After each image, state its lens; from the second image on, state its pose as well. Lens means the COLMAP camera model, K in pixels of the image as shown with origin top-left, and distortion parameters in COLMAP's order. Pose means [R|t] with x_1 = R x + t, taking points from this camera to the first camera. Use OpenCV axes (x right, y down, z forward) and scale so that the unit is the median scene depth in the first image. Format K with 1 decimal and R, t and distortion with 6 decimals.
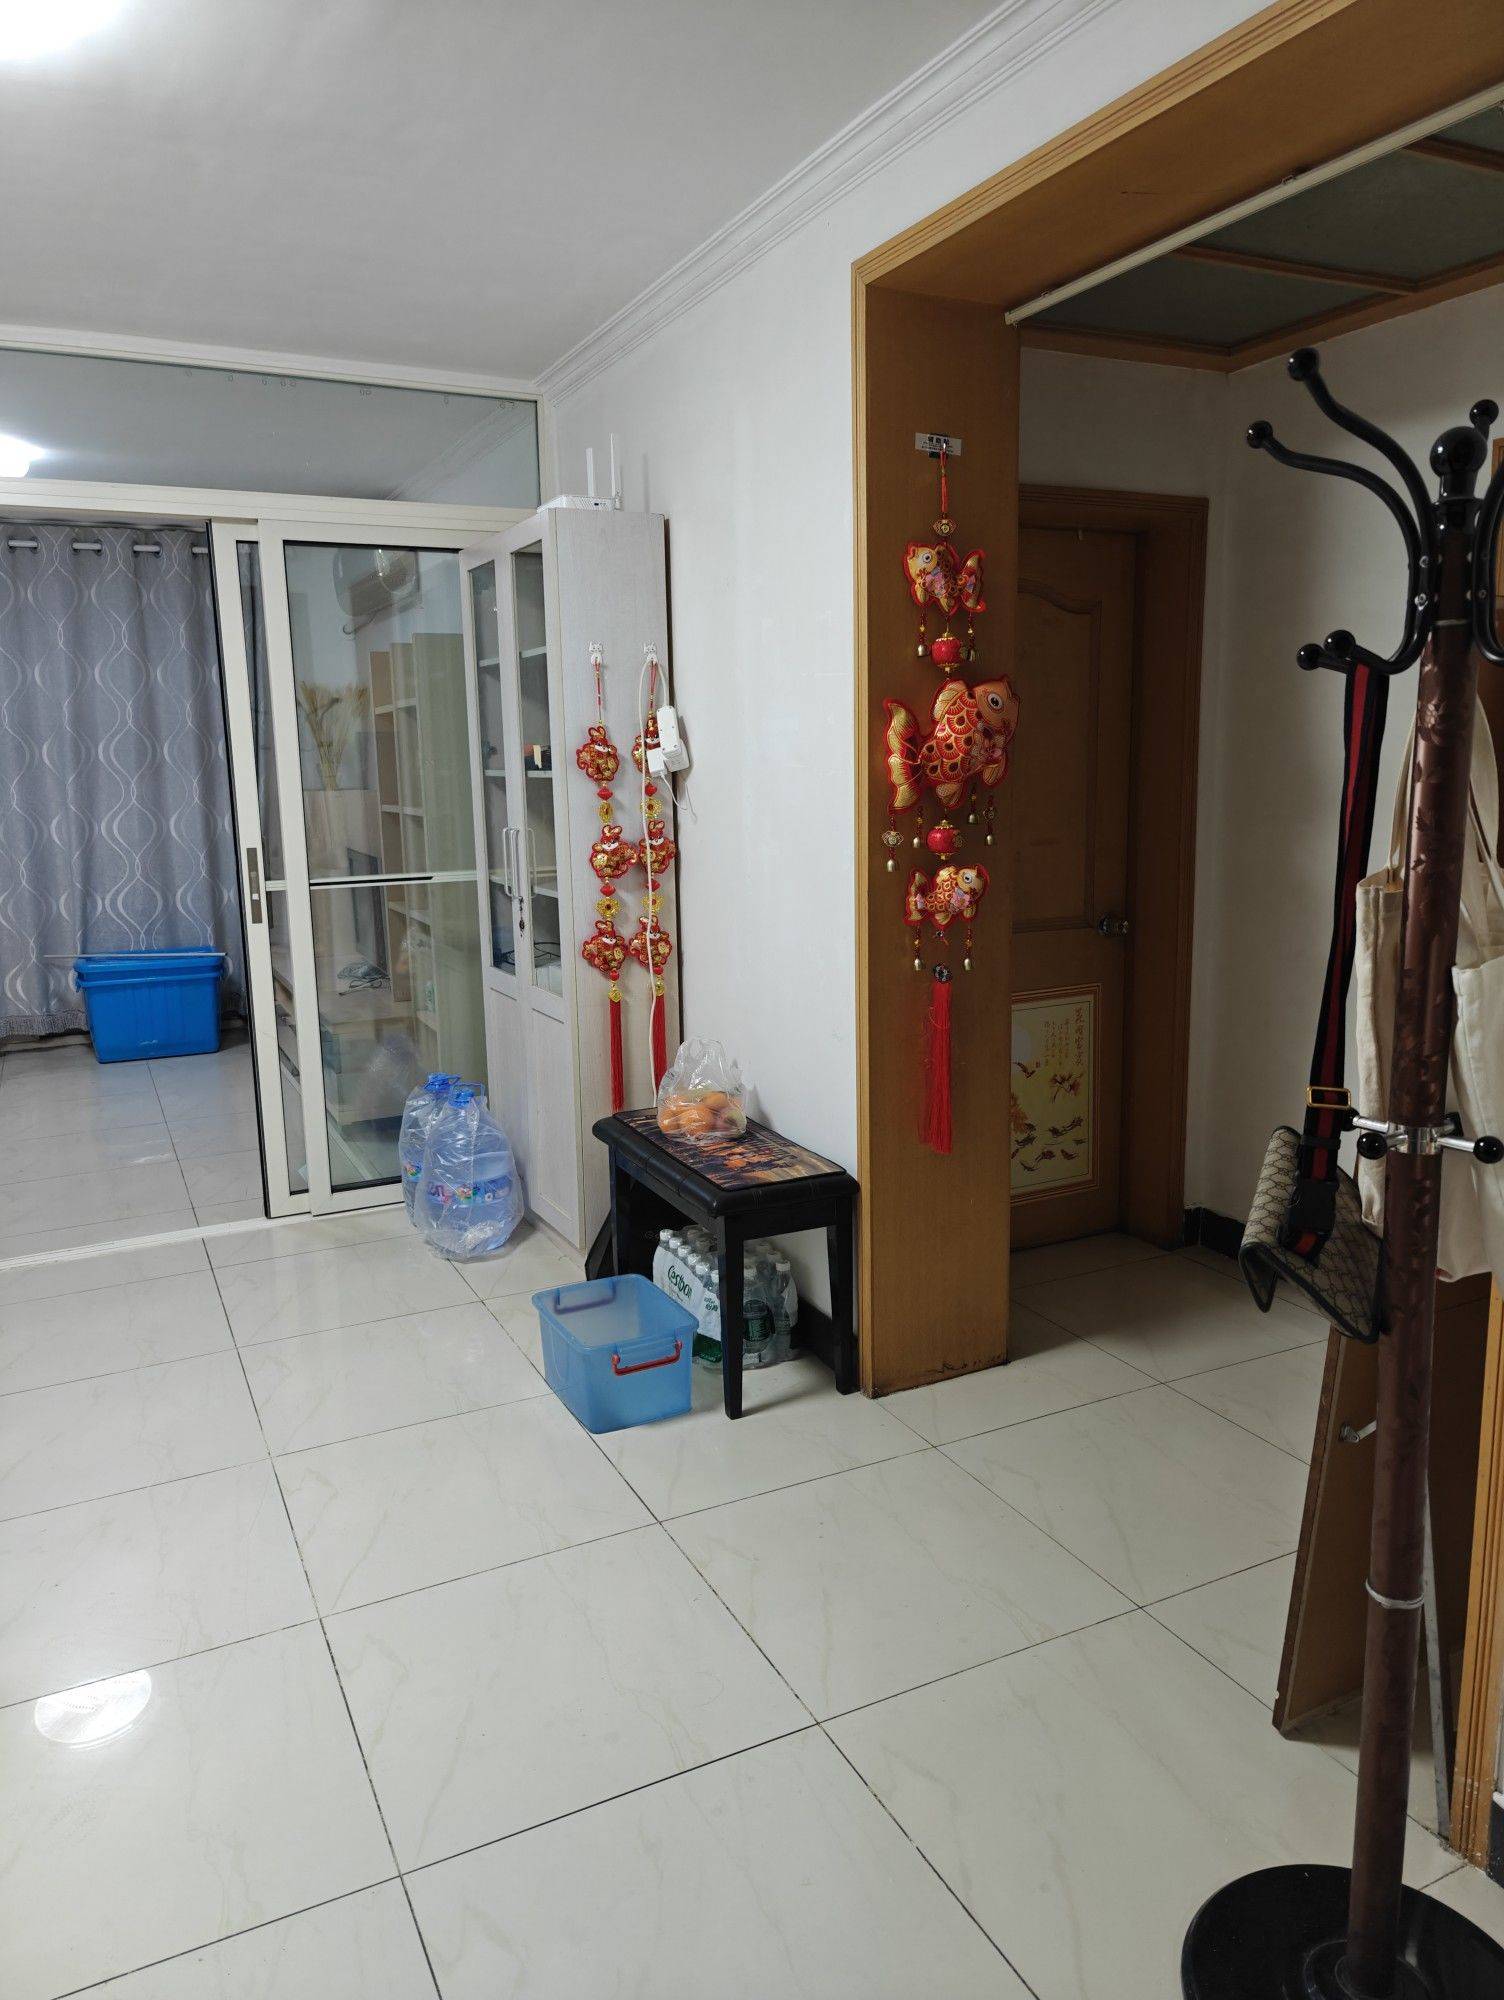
lens RADIAL K [[1393.4, 0, 738.0], [0, 1393.4, 996.7], [0, 0, 1]] dist [0.045575, -0.041541]
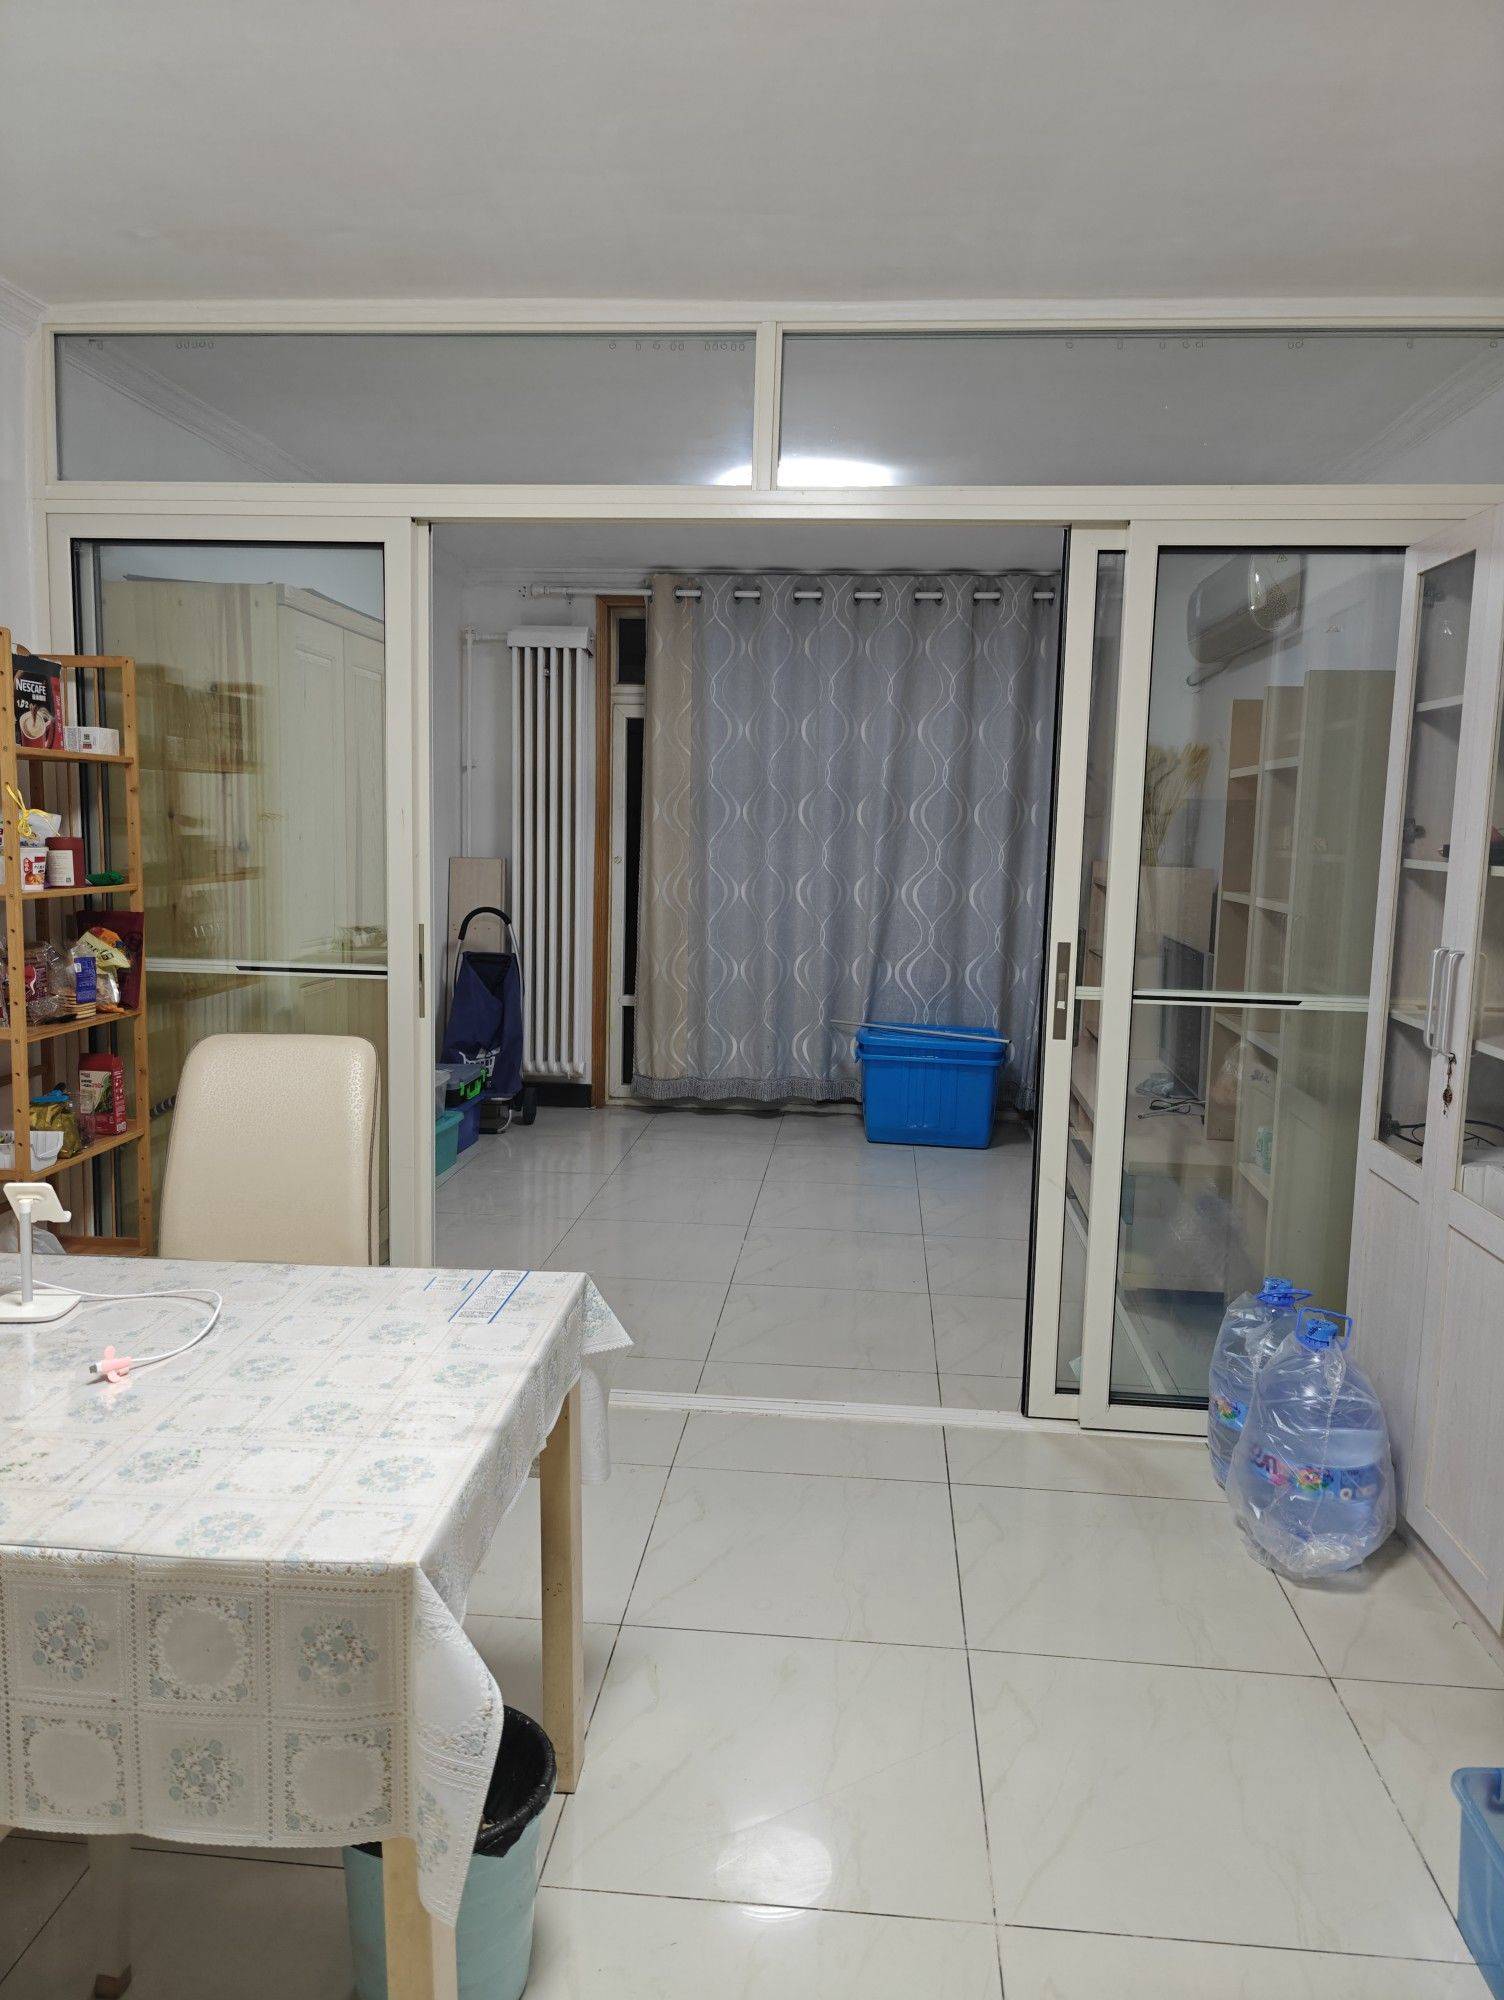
lens RADIAL K [[1393.4, 0, 767.3], [0, 1393.4, 981.9], [0, 0, 1]] dist [0.045575, -0.041541]
pose [[0.862690, 0.102322, -0.495274, -0.083562], [-0.130568, 0.991180, -0.022655, -0.036512], [0.488588, 0.084212, 0.868441, 0.200586]]
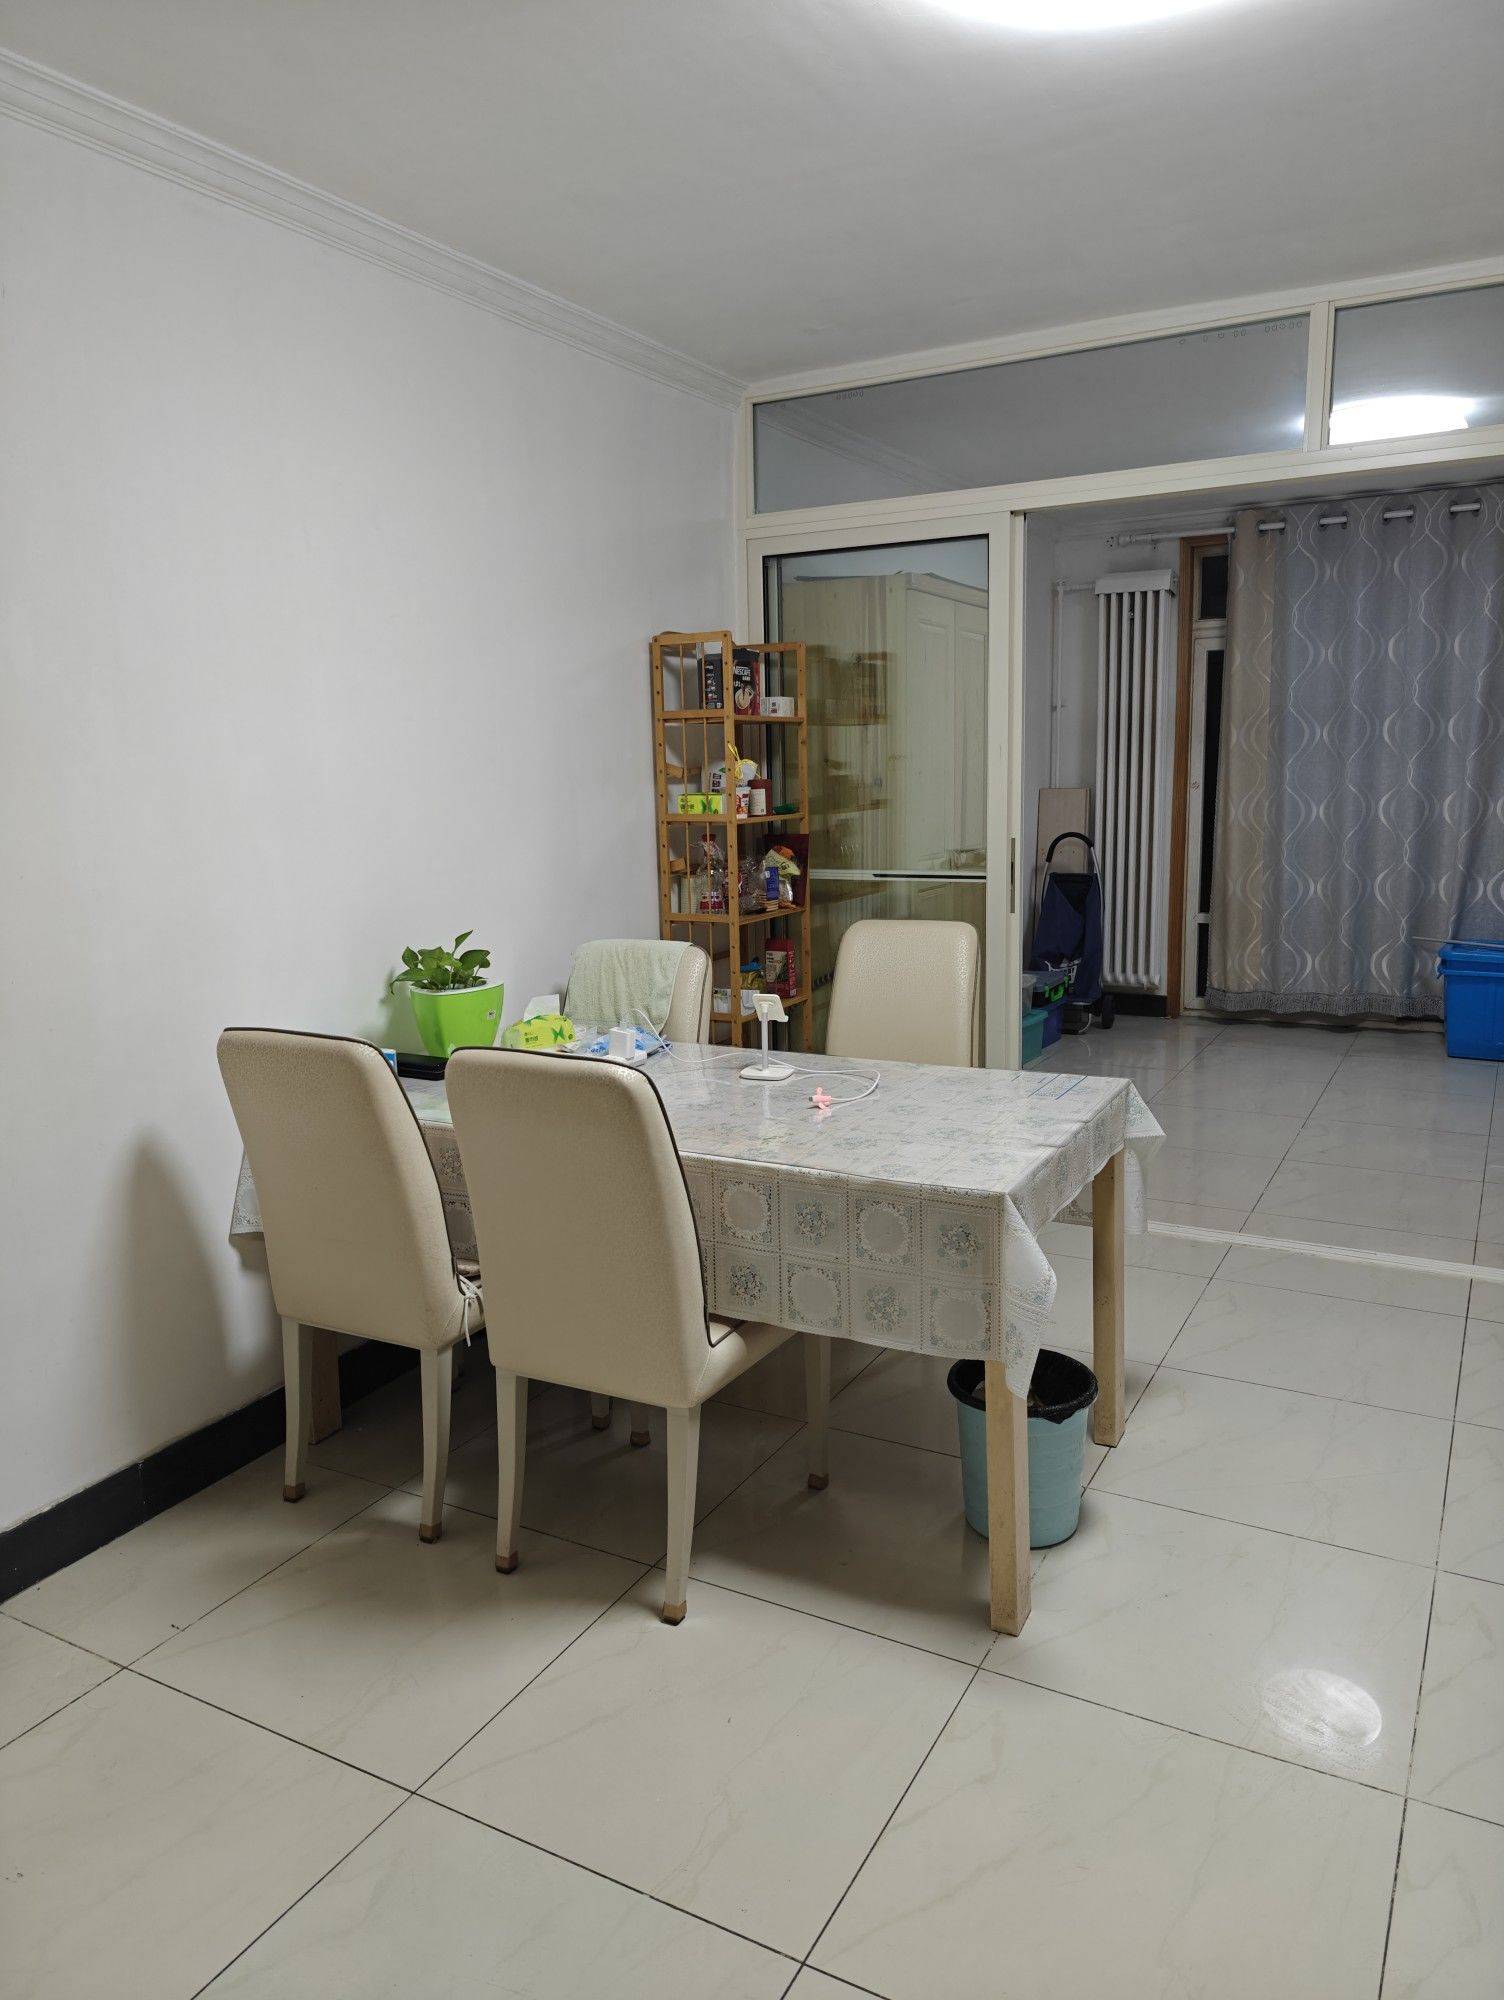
lens RADIAL K [[1393.4, 0, 760.0], [0, 1393.4, 982.9], [0, 0, 1]] dist [0.045575, -0.041541]
pose [[0.583551, 0.140204, -0.799882, 0.030489], [-0.132528, 0.988220, 0.076530, -0.015812], [0.801190, 0.061348, 0.595257, 0.085868]]
